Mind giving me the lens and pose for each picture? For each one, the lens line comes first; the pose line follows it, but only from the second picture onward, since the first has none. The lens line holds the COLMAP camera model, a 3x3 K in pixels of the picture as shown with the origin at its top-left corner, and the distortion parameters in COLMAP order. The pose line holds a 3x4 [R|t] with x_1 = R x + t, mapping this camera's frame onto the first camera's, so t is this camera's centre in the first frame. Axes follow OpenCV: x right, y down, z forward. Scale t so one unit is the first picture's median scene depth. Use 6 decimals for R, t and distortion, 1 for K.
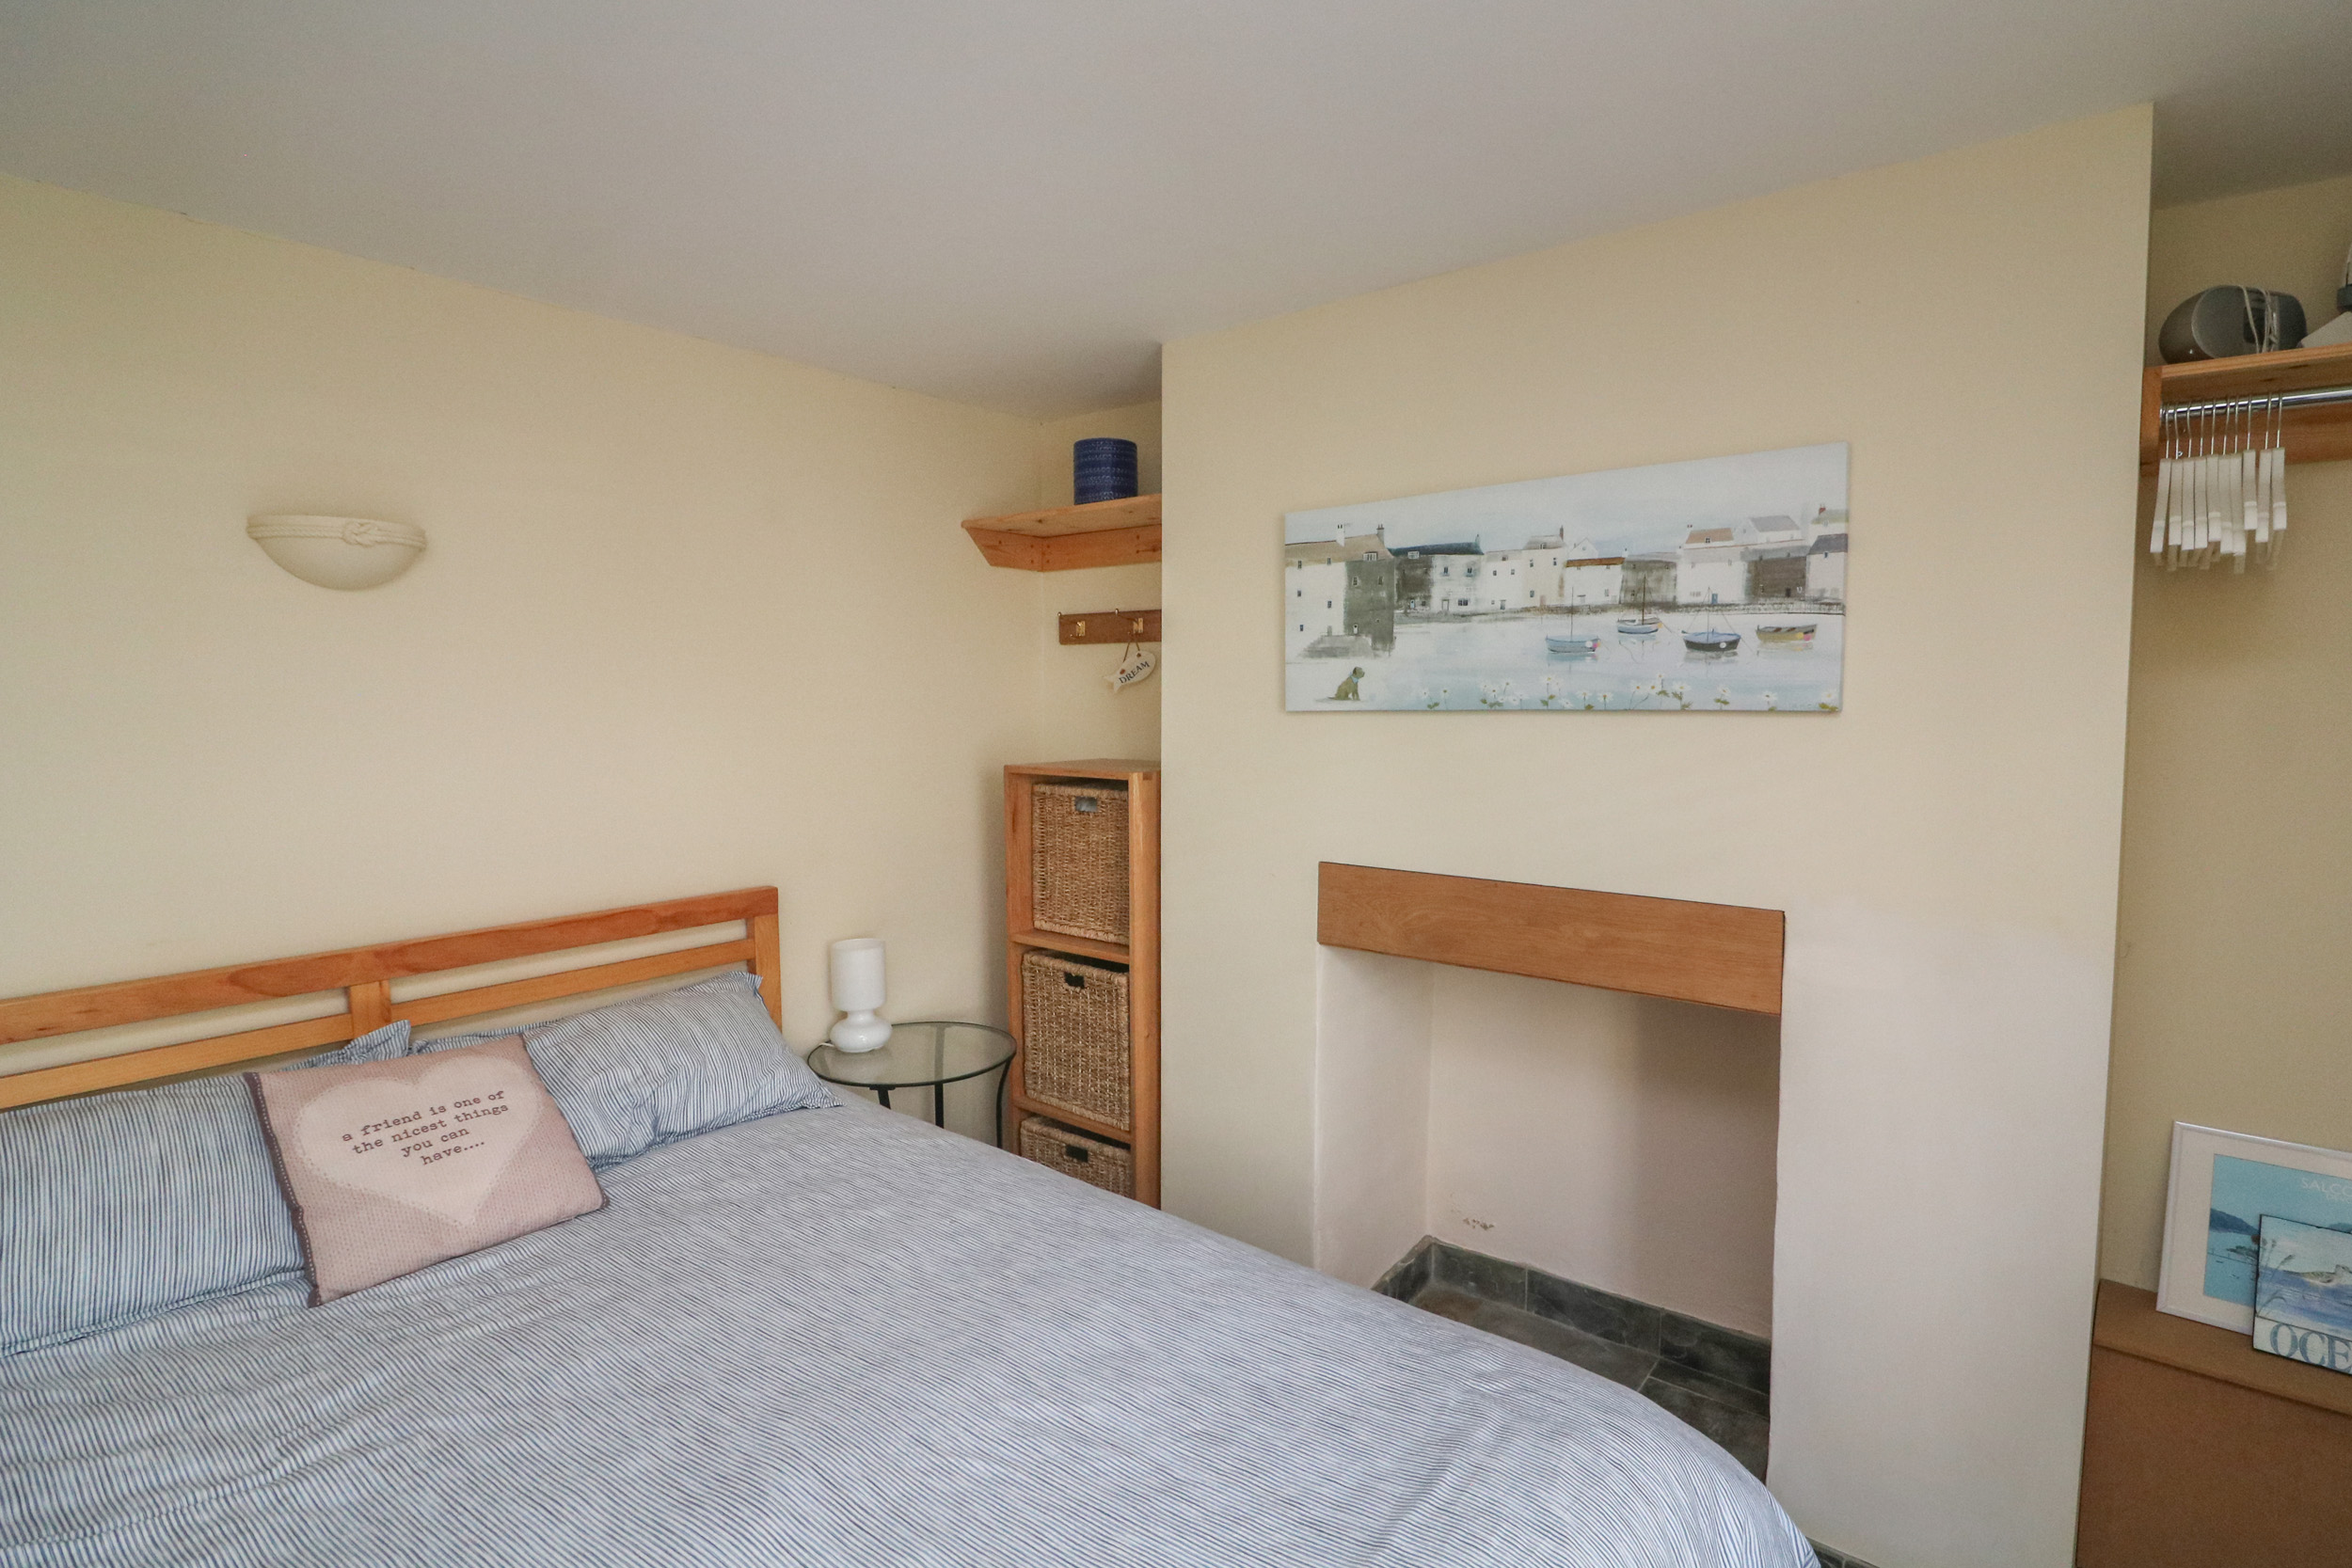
lens RADIAL K [[1108.7, 0, 1176.0], [0, 1108.7, 784.0], [0, 0, 1]] dist [-0.010506, -0.000152]
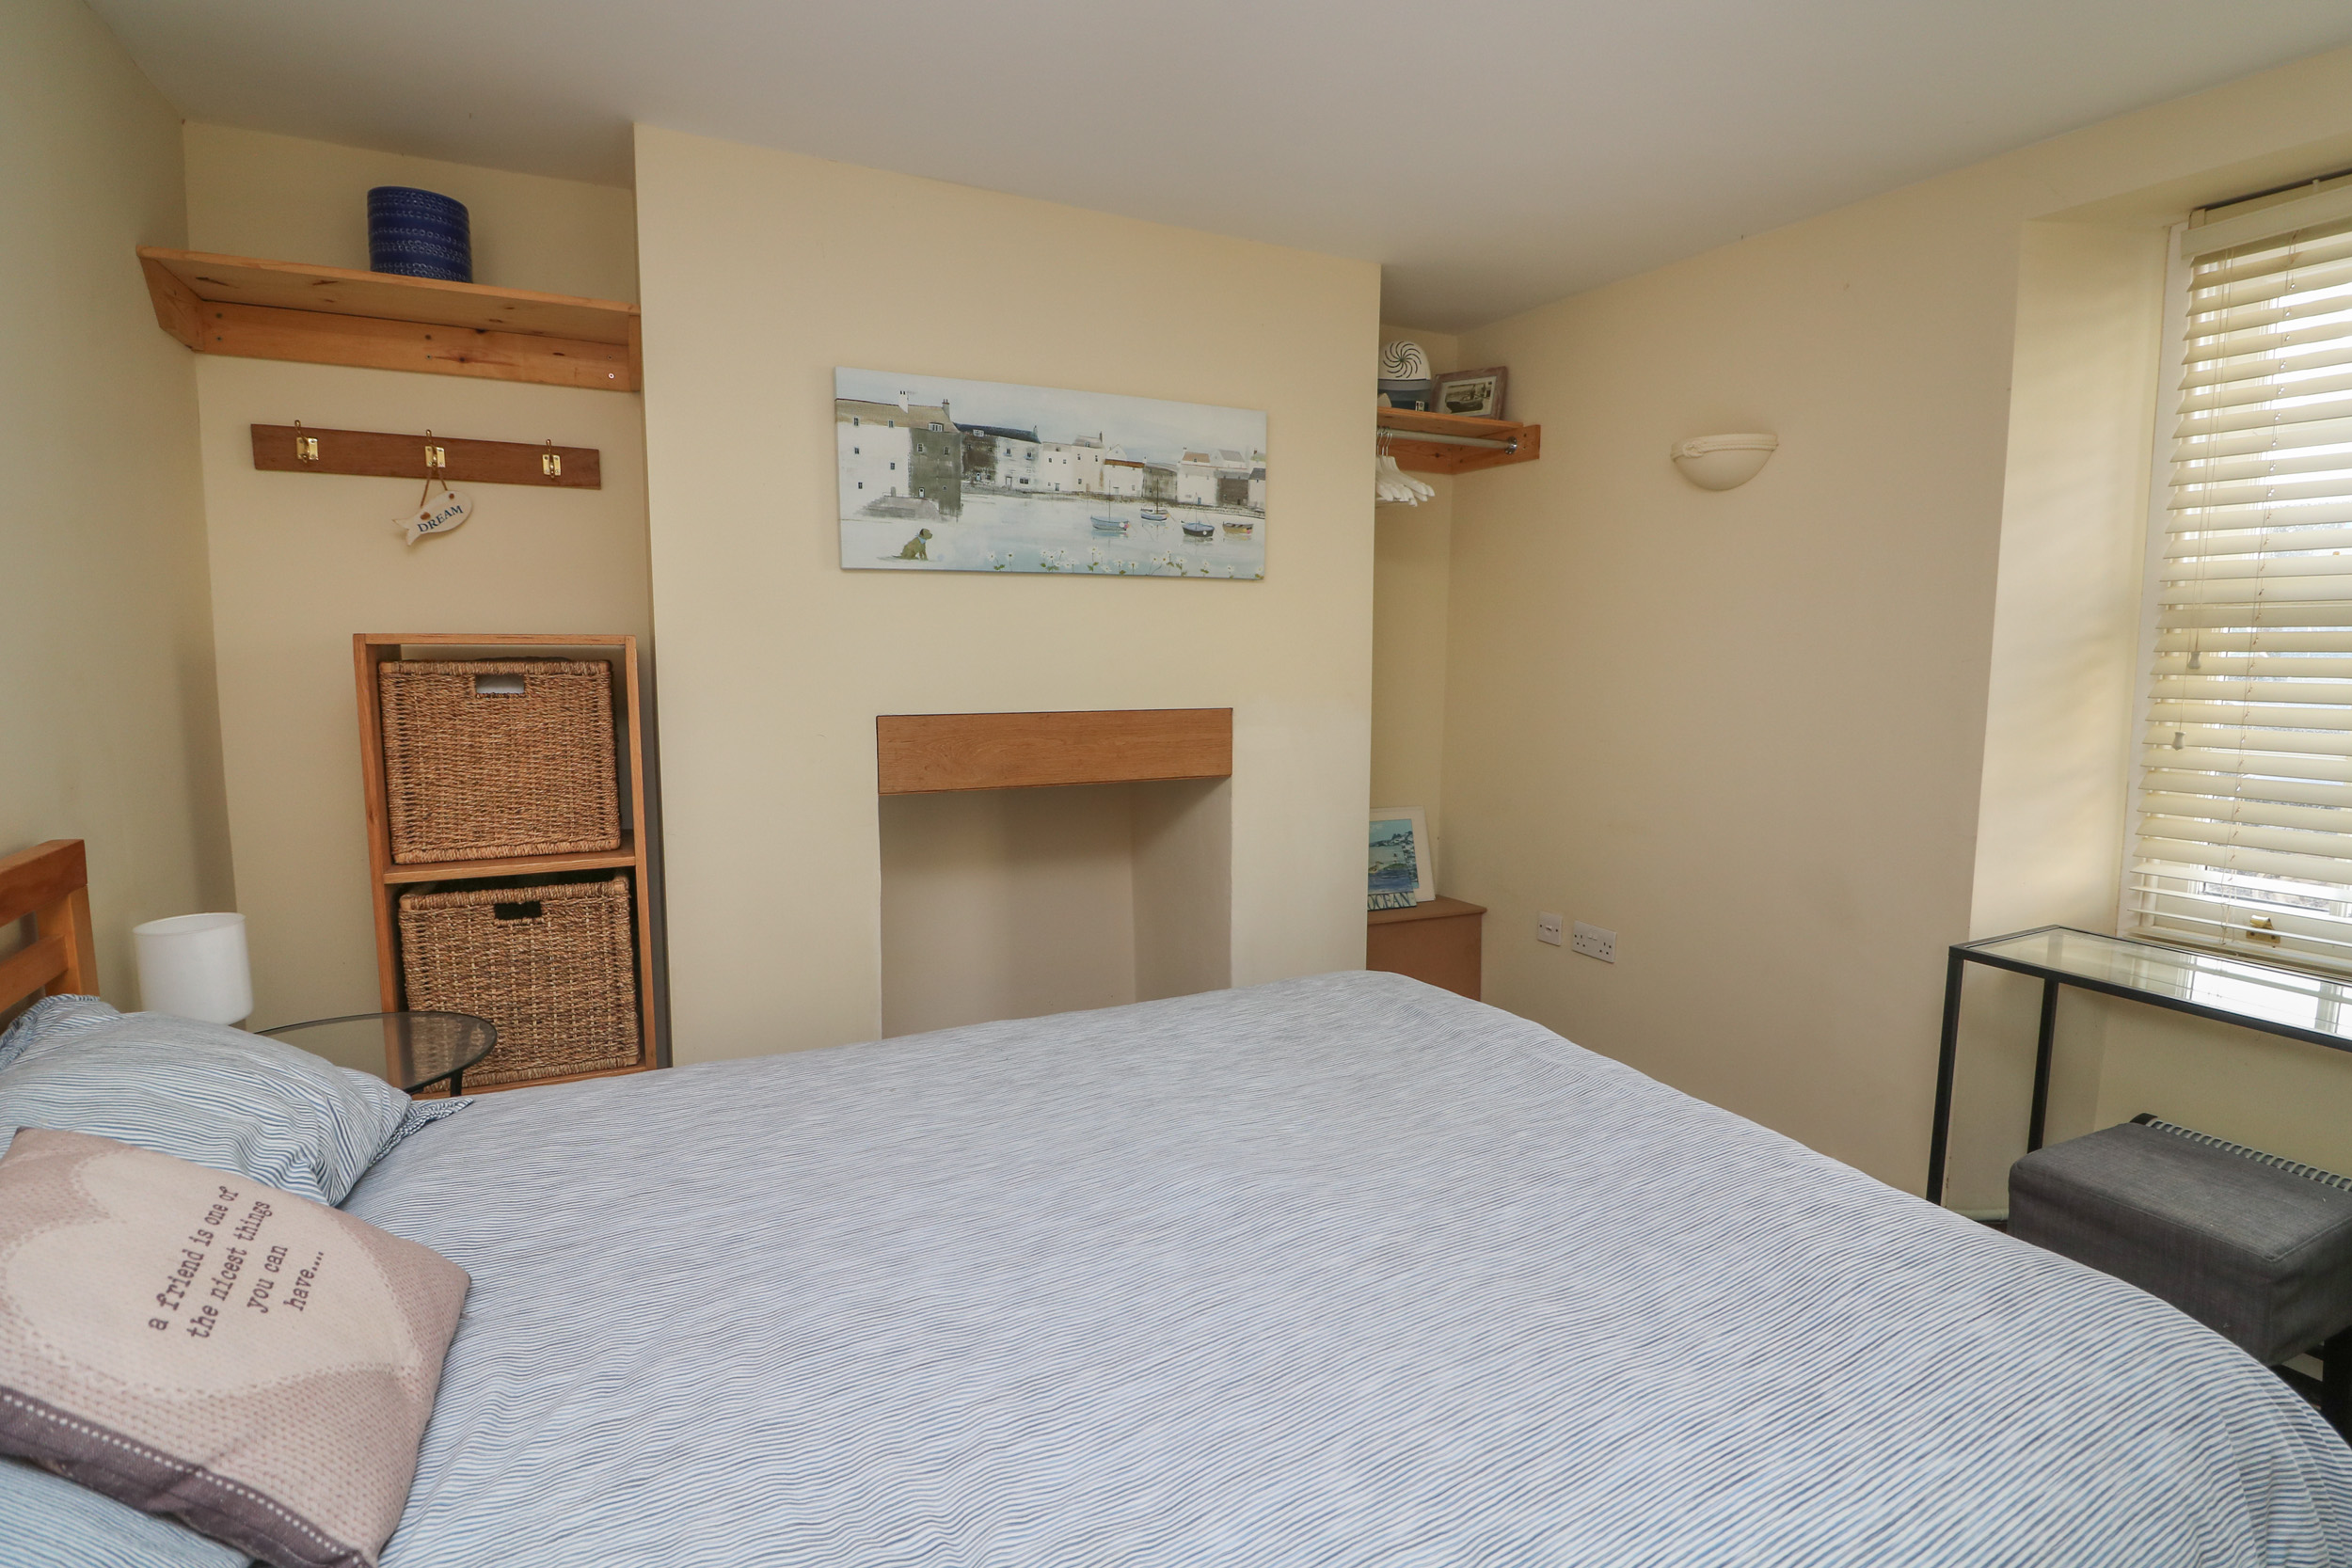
lens RADIAL K [[1108.7, 0, 1176.0], [0, 1108.7, 784.0], [0, 0, 1]] dist [-0.010506, -0.000152]
pose [[0.433421, -0.108638, 0.894619, -0.781156], [0.061544, 0.993958, 0.090884, 0.063902], [-0.899087, 0.015668, 0.437489, 0.331656]]
